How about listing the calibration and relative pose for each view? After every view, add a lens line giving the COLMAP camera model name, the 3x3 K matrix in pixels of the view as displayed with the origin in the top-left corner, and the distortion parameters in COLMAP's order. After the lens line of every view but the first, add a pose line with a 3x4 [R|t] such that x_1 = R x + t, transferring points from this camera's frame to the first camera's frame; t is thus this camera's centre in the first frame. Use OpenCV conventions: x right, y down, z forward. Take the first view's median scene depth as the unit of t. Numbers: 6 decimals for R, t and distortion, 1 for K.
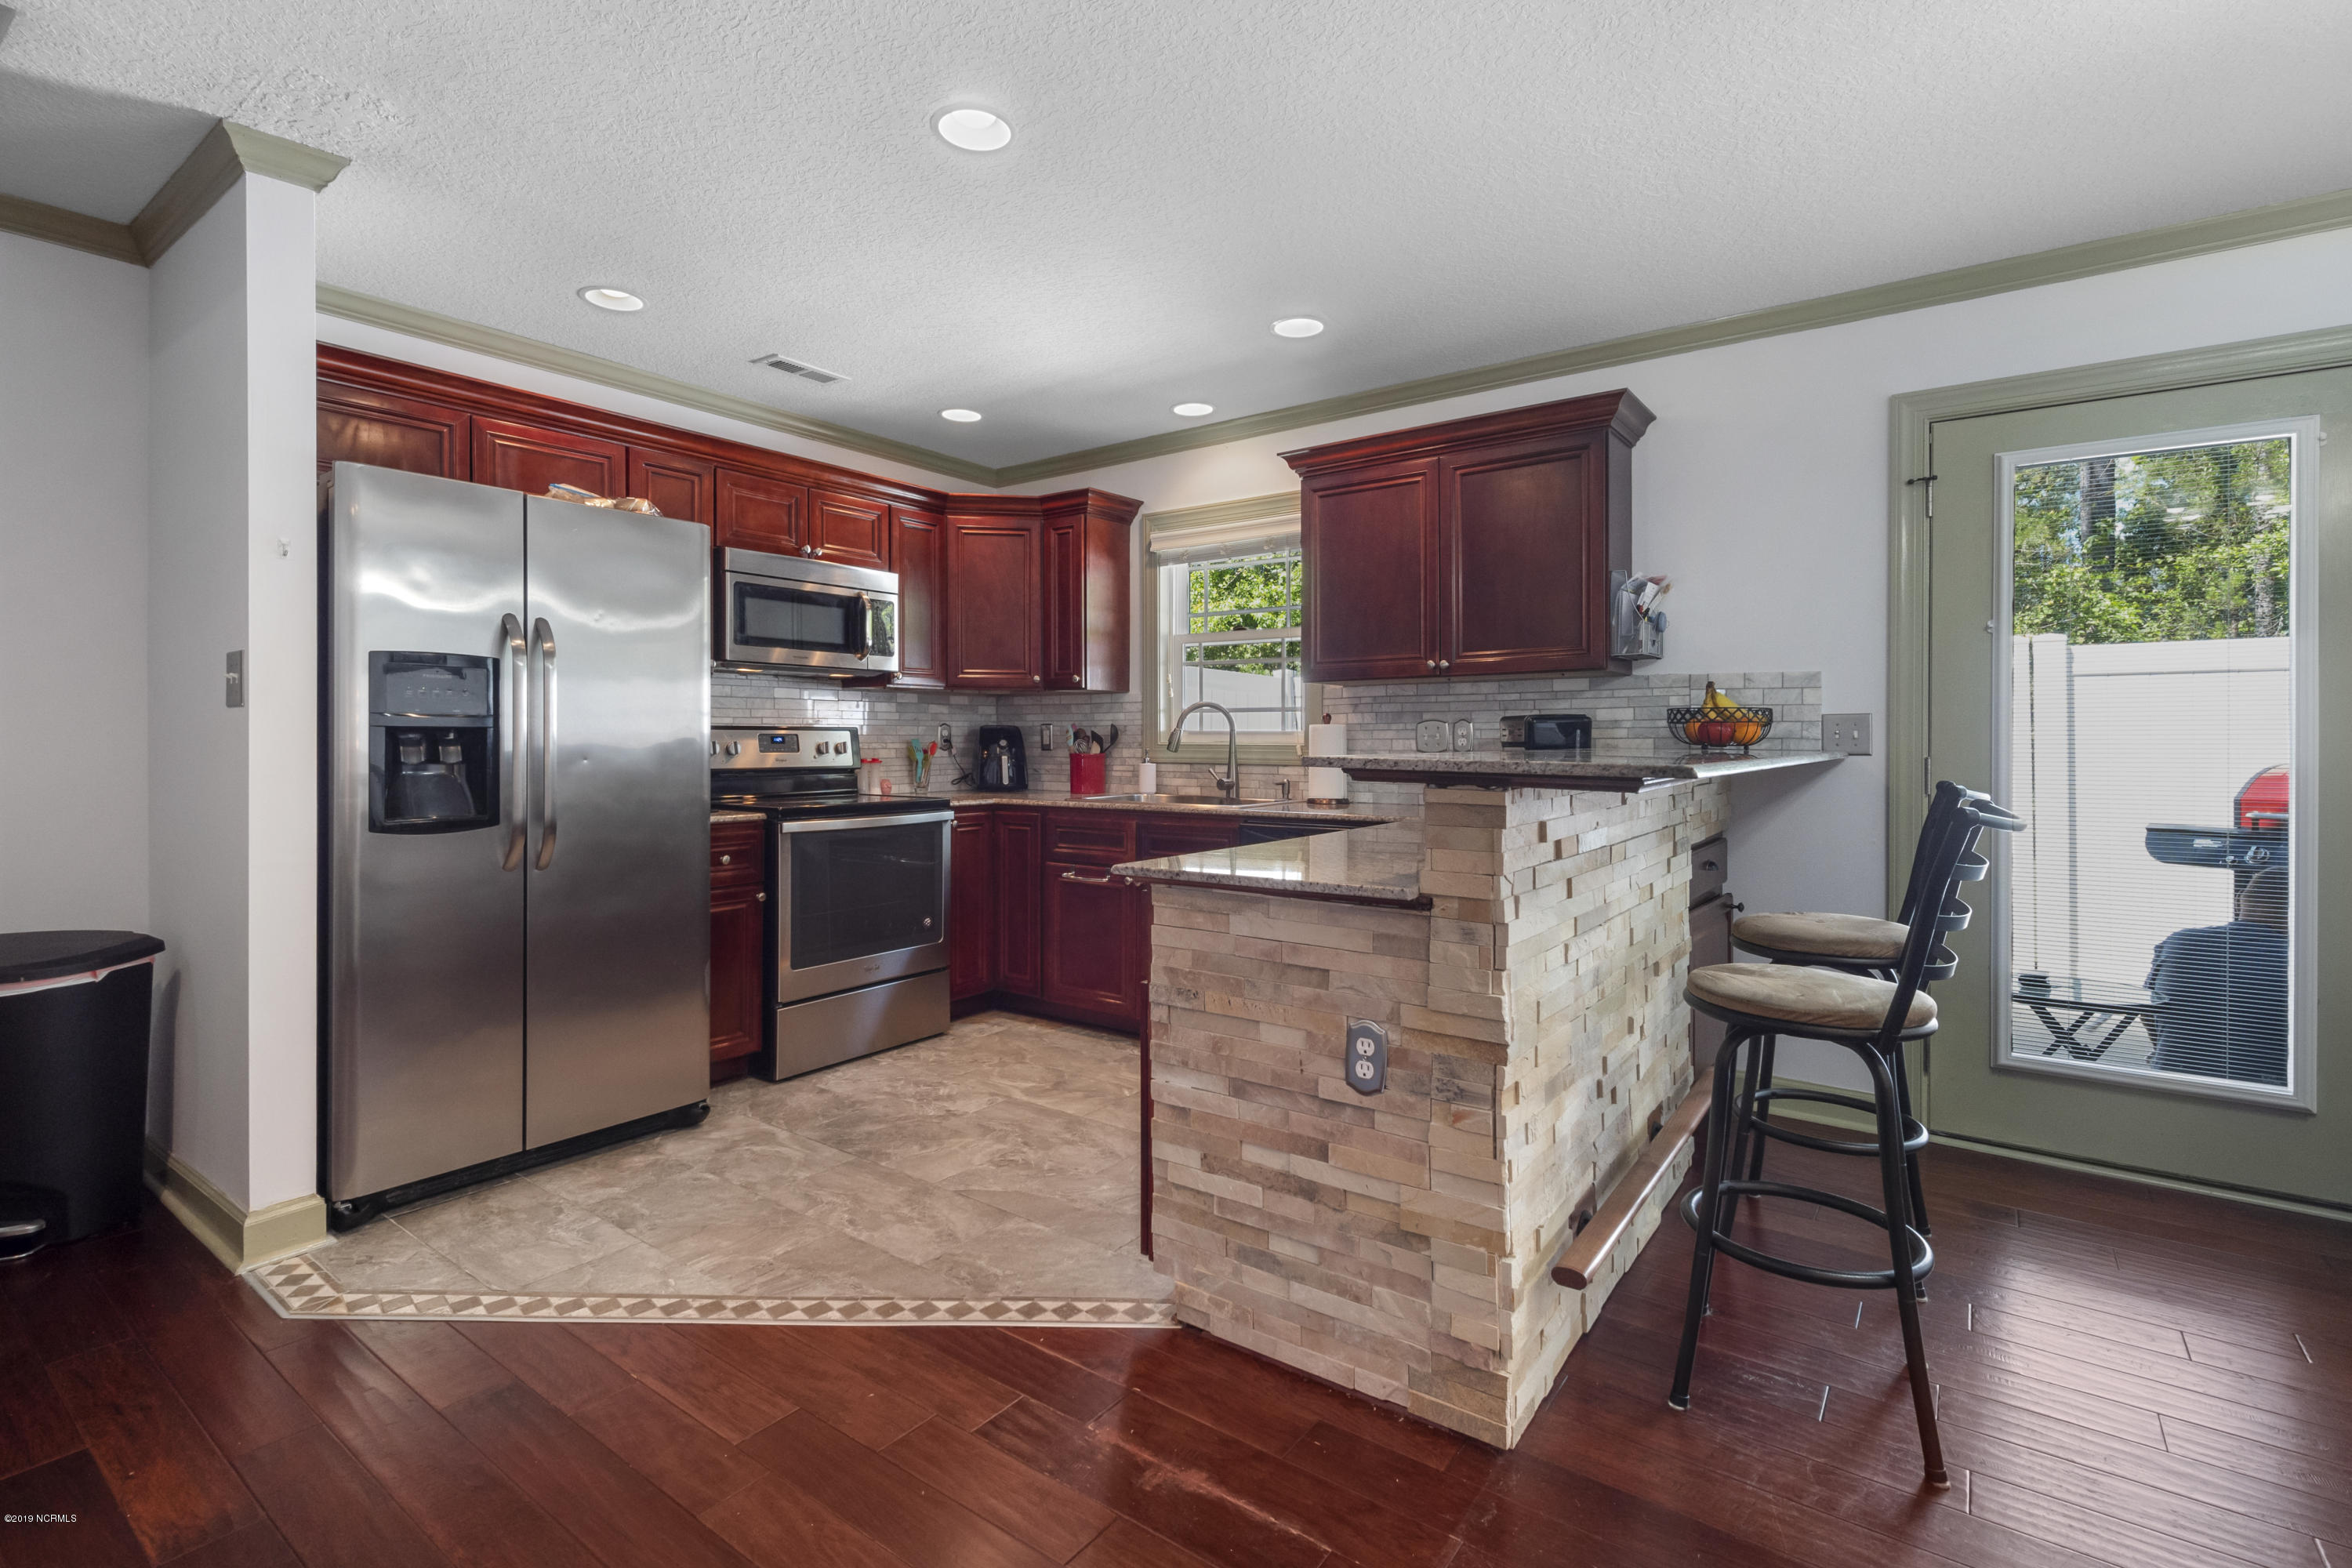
lens RADIAL K [[1079.6, 0, 1171.7], [0, 1079.6, 734.9], [0, 0, 1]] dist [0.019922, -0.011012]
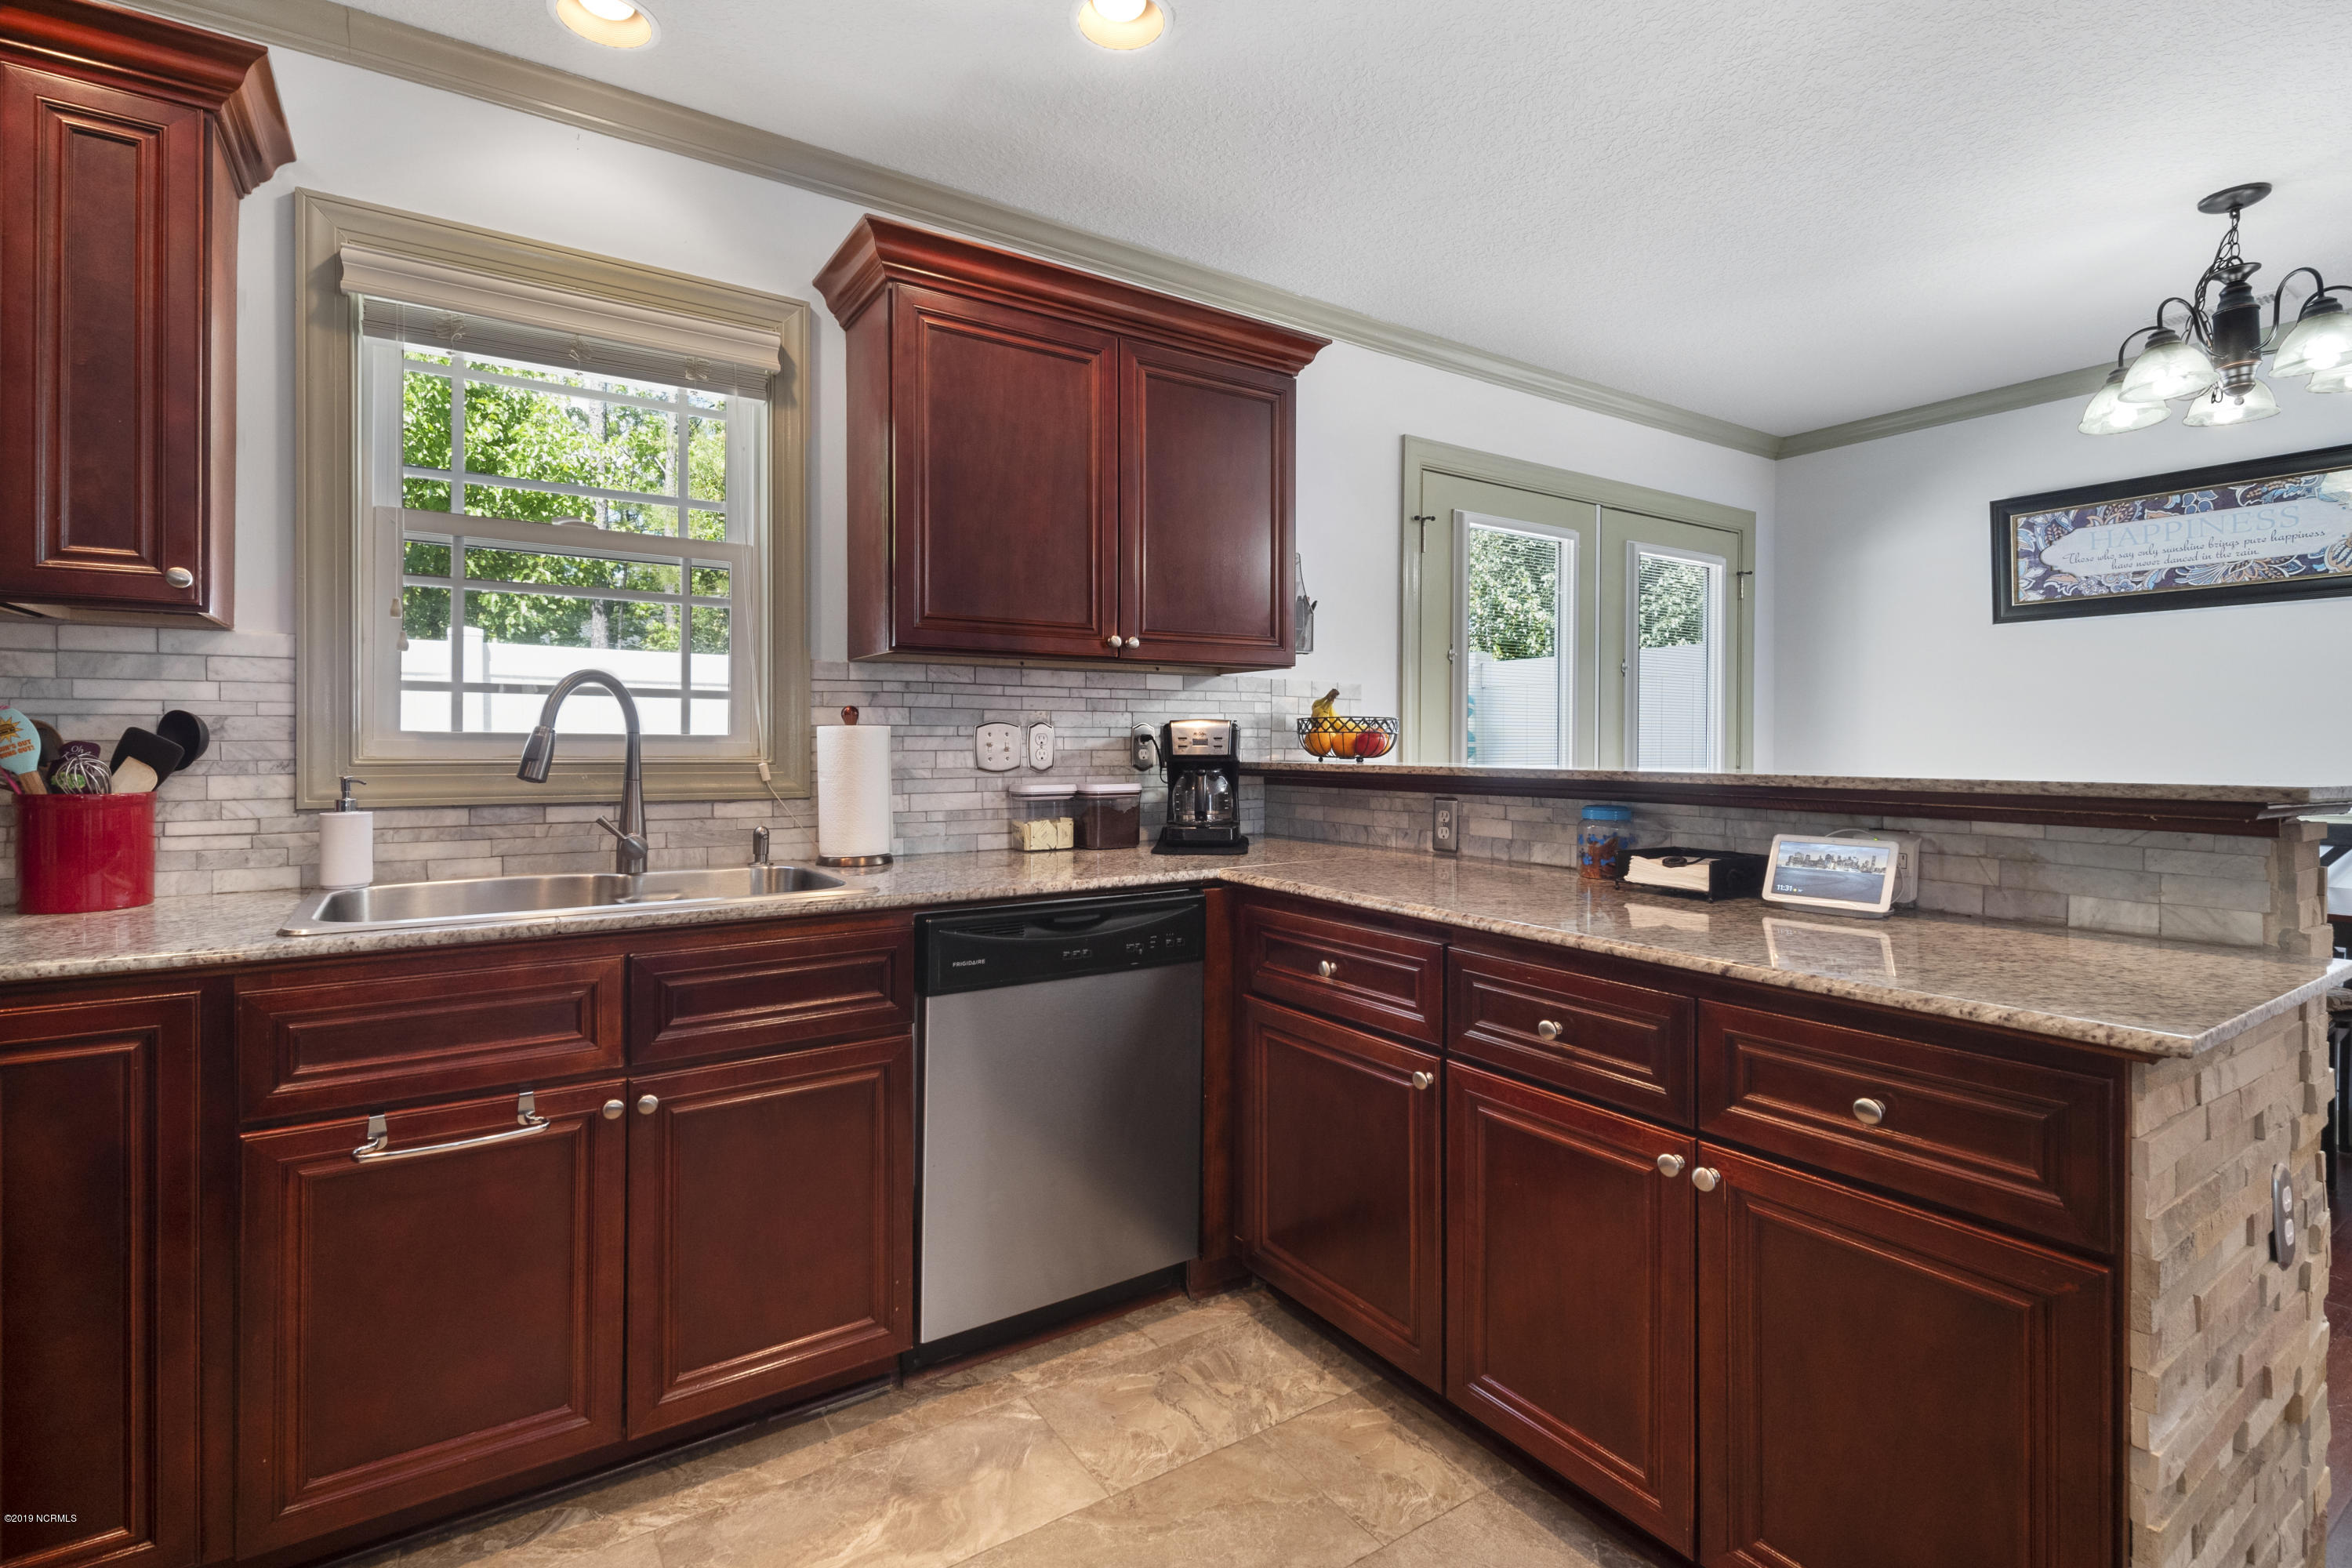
lens RADIAL K [[1079.6, 0, 1160.5], [0, 1079.6, 744.5], [0, 0, 1]] dist [0.019922, -0.011012]
pose [[0.352164, 0.001256, 0.935938, -0.385172], [-0.005600, 0.999984, 0.000765, -0.001159], [-0.935922, -0.005510, 0.352165, 0.747311]]
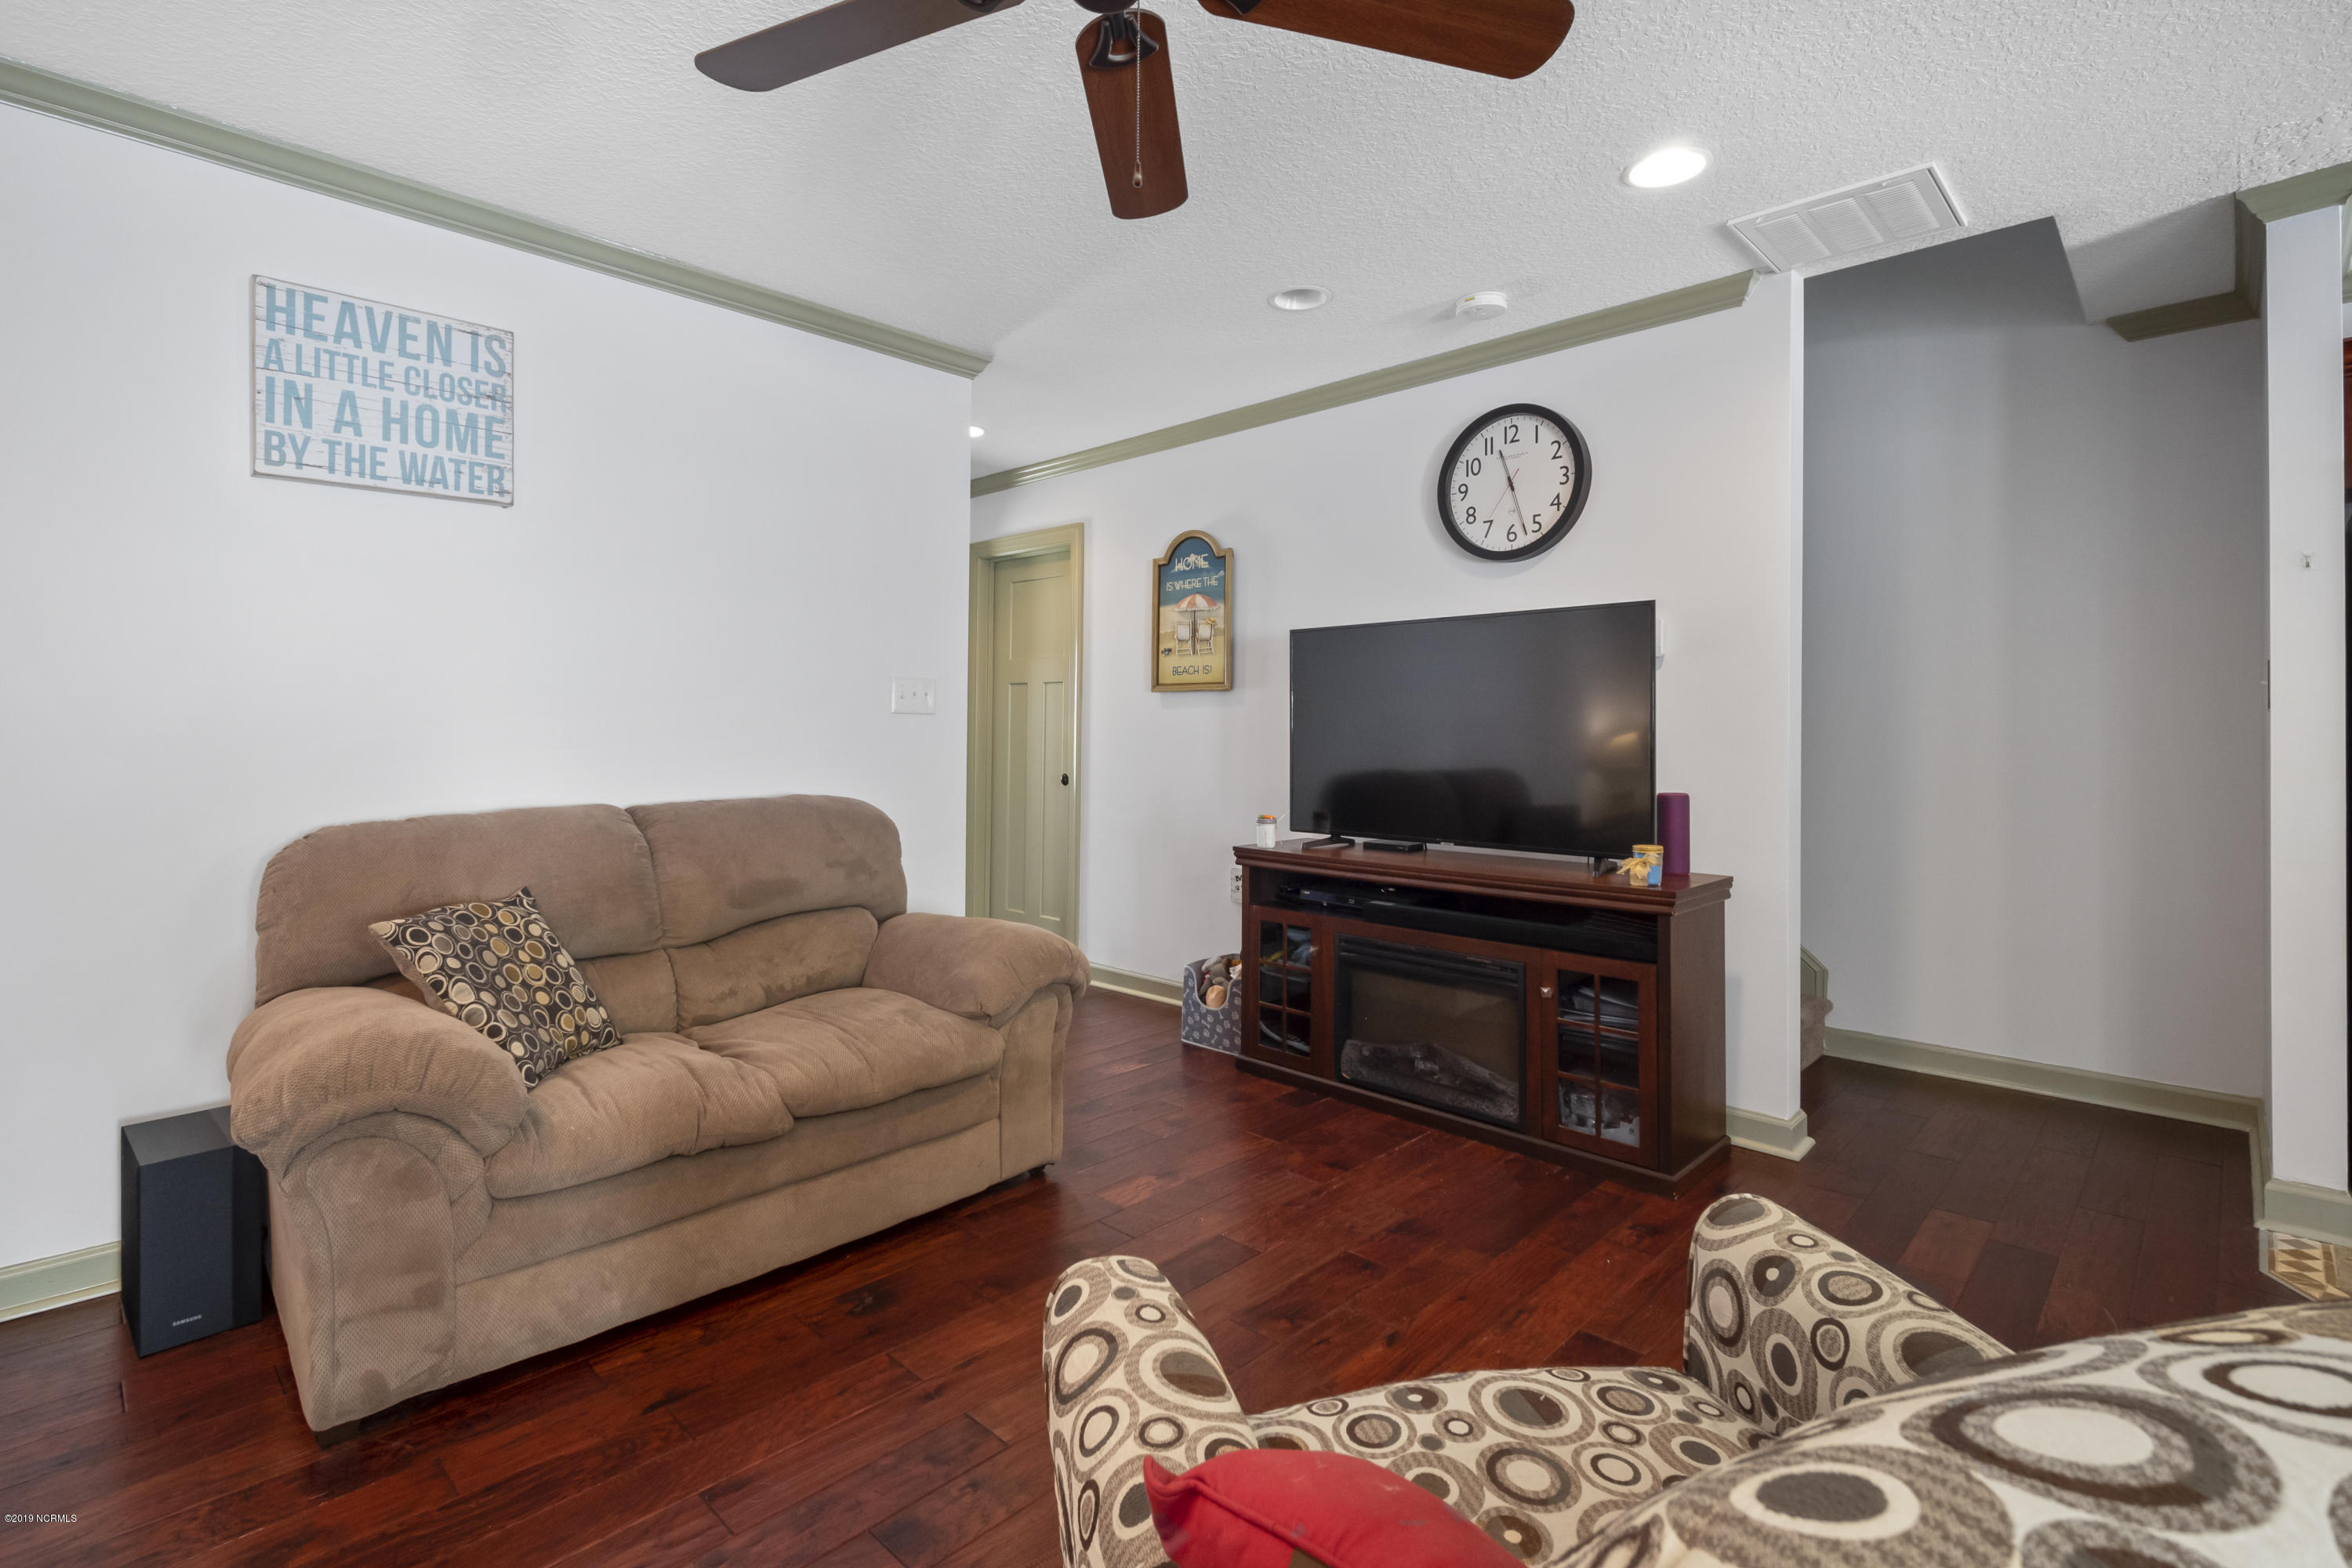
lens RADIAL K [[1079.6, 0, 1135.2], [0, 1079.6, 730.0], [0, 0, 1]] dist [0.019922, -0.011012]
pose [[-0.154013, -0.006227, -0.988049, 0.262147], [-0.003713, 0.999977, -0.005723, 0.001584], [0.988062, 0.002787, -0.154033, 0.029933]]
